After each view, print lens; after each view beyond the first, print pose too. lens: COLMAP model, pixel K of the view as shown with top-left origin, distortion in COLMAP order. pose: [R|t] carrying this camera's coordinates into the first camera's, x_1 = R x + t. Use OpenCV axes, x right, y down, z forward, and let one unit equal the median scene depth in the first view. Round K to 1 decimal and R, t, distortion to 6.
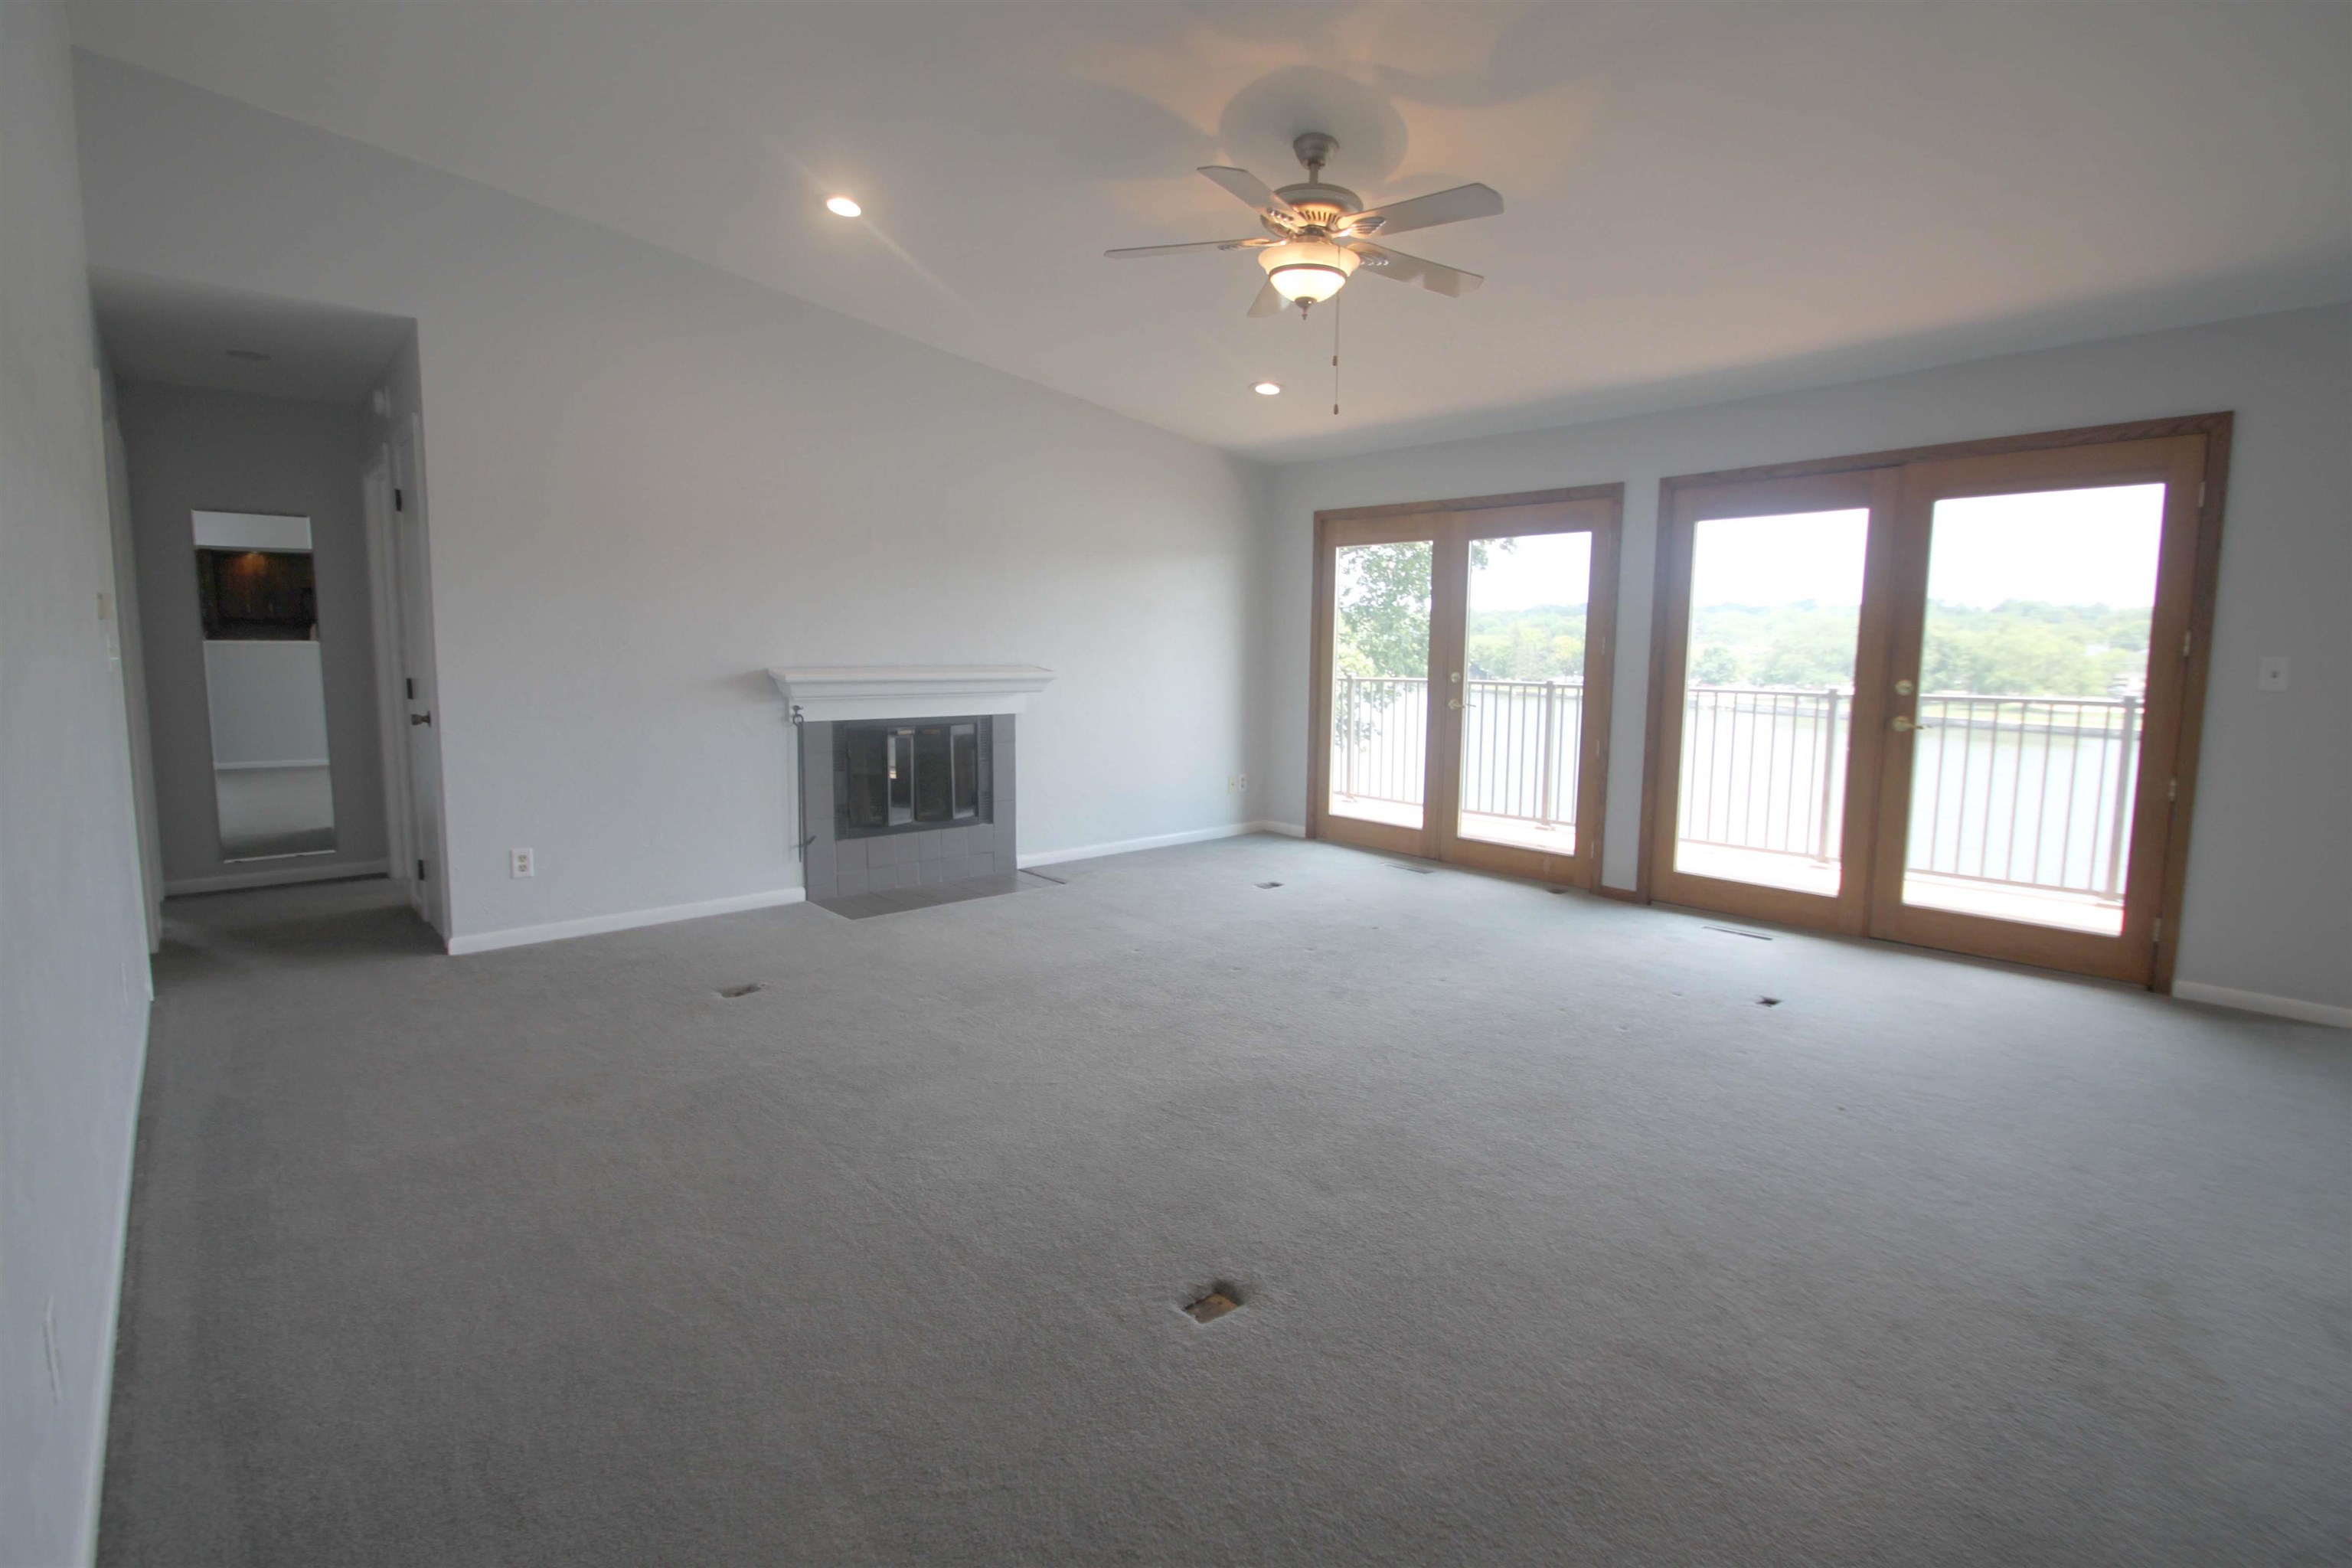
lens RADIAL K [[1082.6, 0, 1175.2], [0, 1082.6, 789.1], [0, 0, 1]] dist [-0.000642, -0.015445]
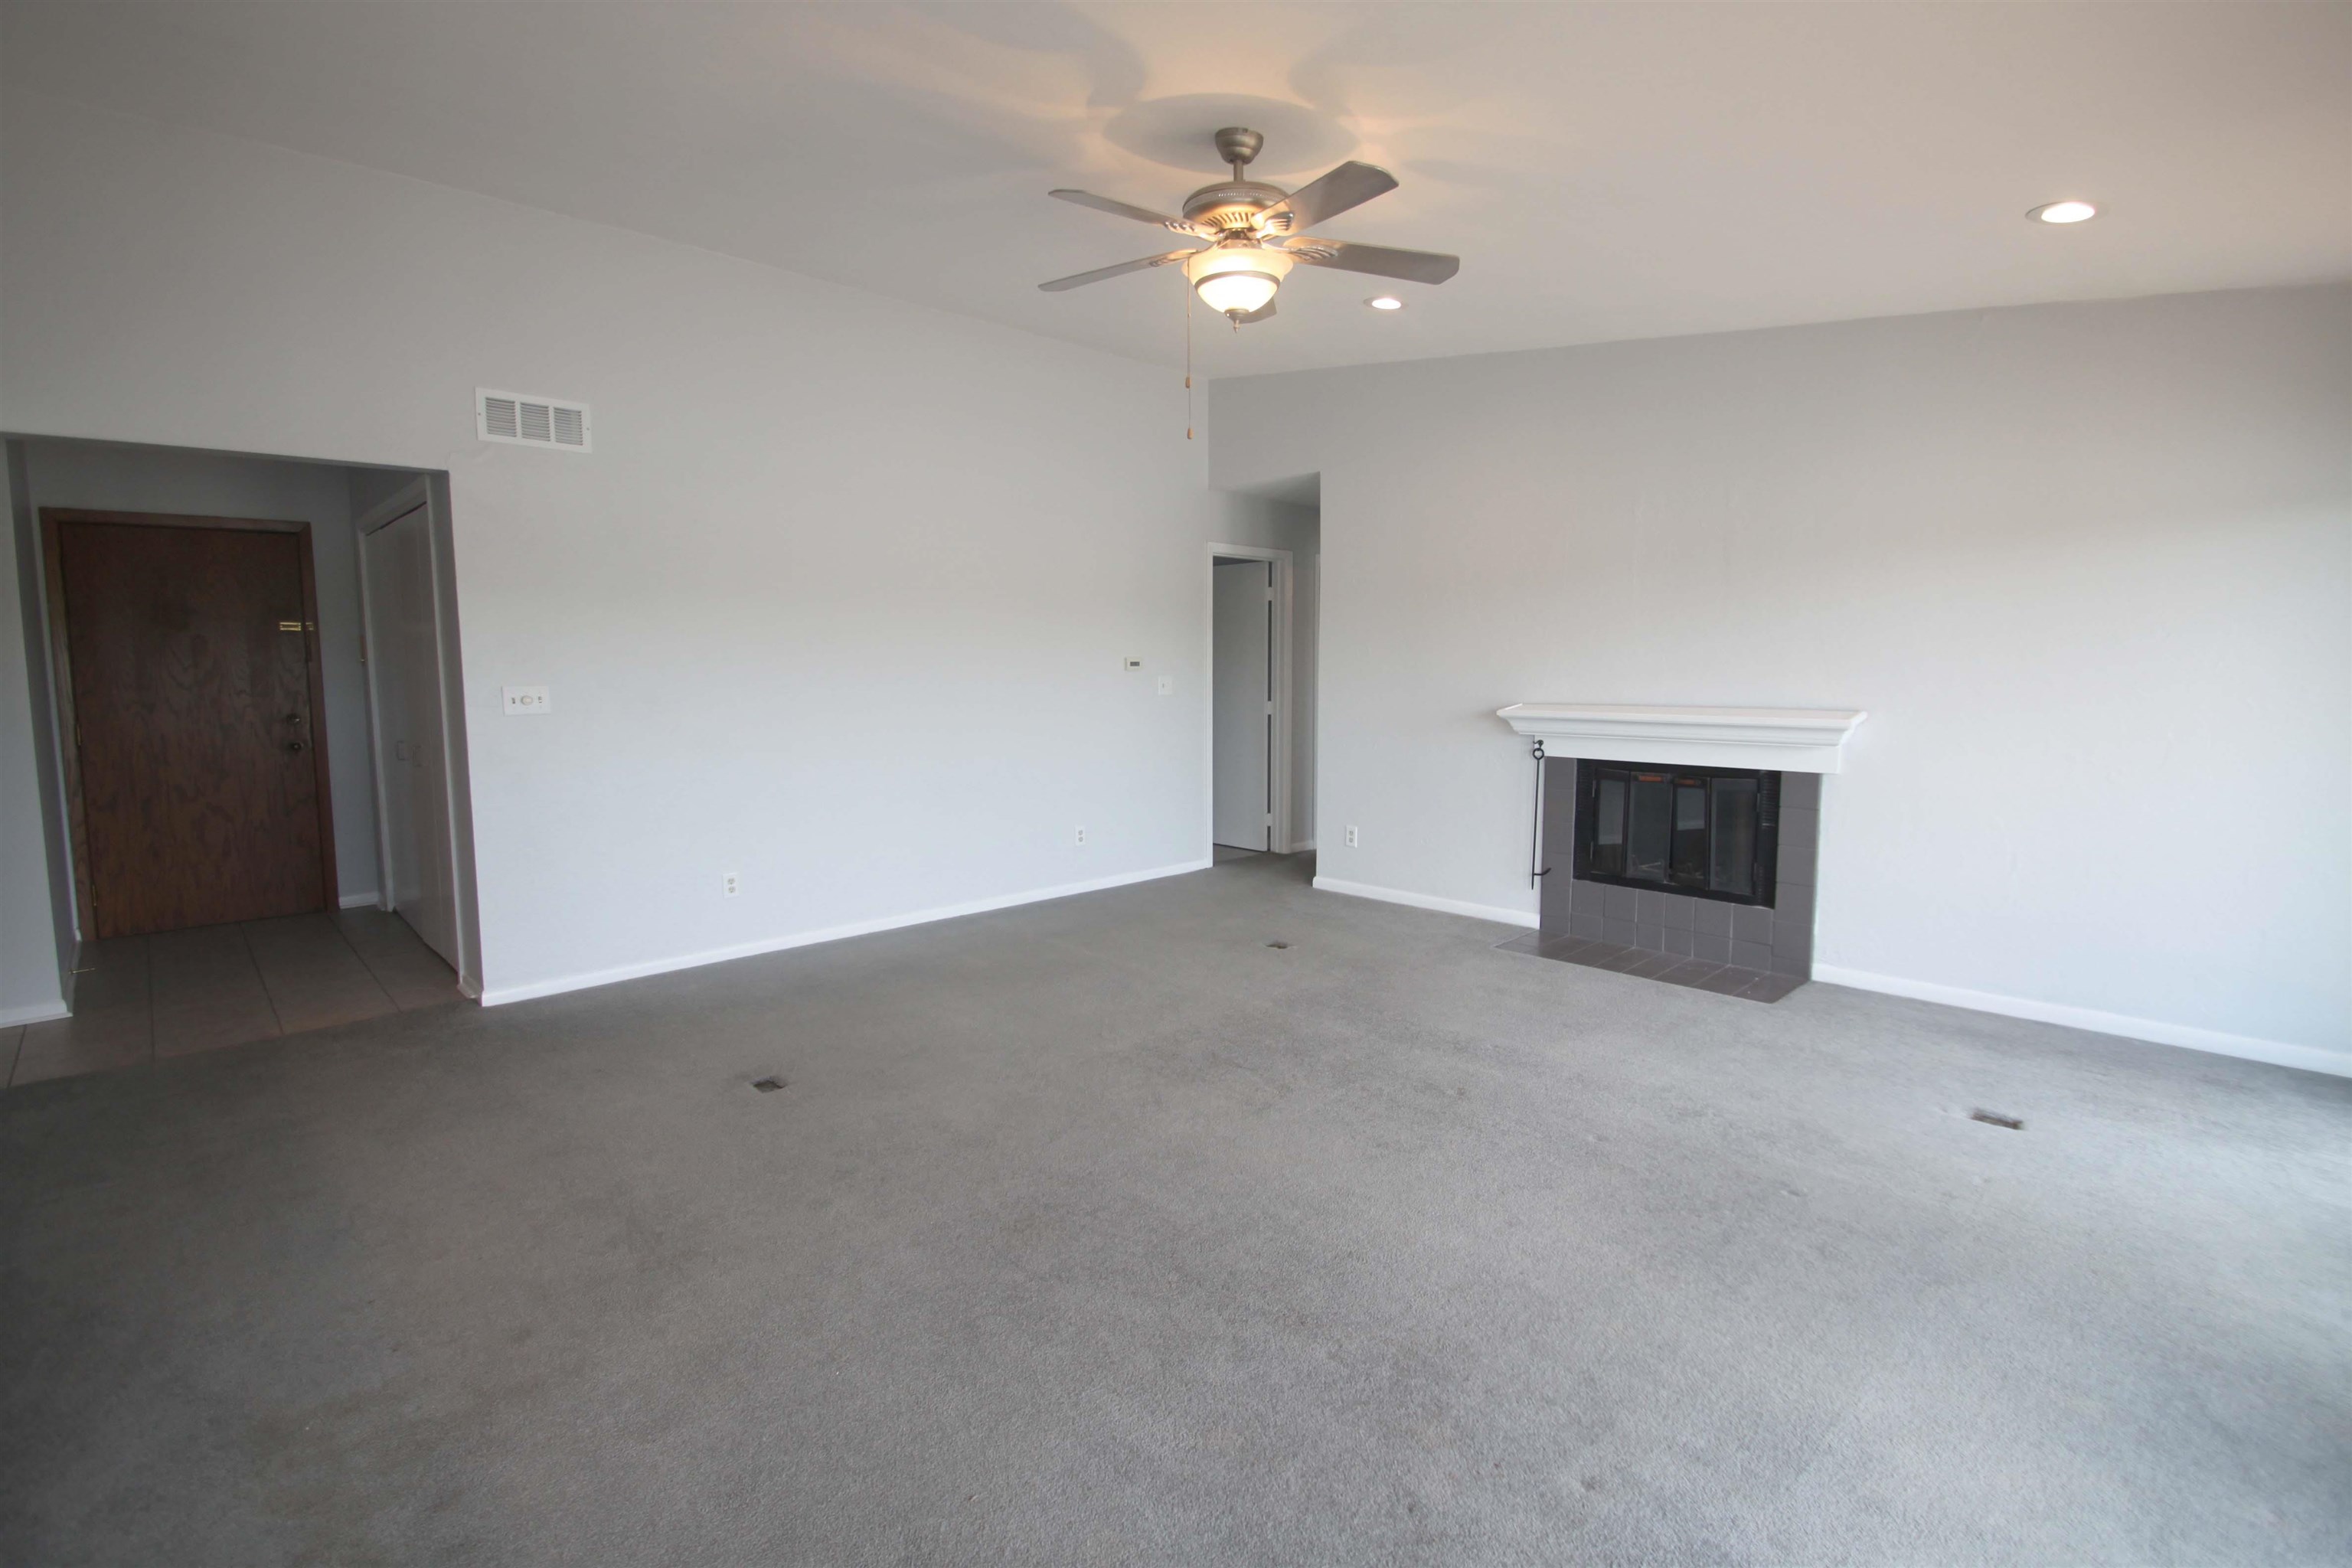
lens RADIAL K [[1115.1, 0, 1179.7], [0, 1115.1, 770.8], [0, 0, 1]] dist [0.003967, -0.012822]
pose [[0.019946, 0.090519, -0.995695, 0.706456], [-0.119987, 0.988912, 0.087499, -0.099001], [0.992575, 0.117725, 0.030586, 0.612847]]
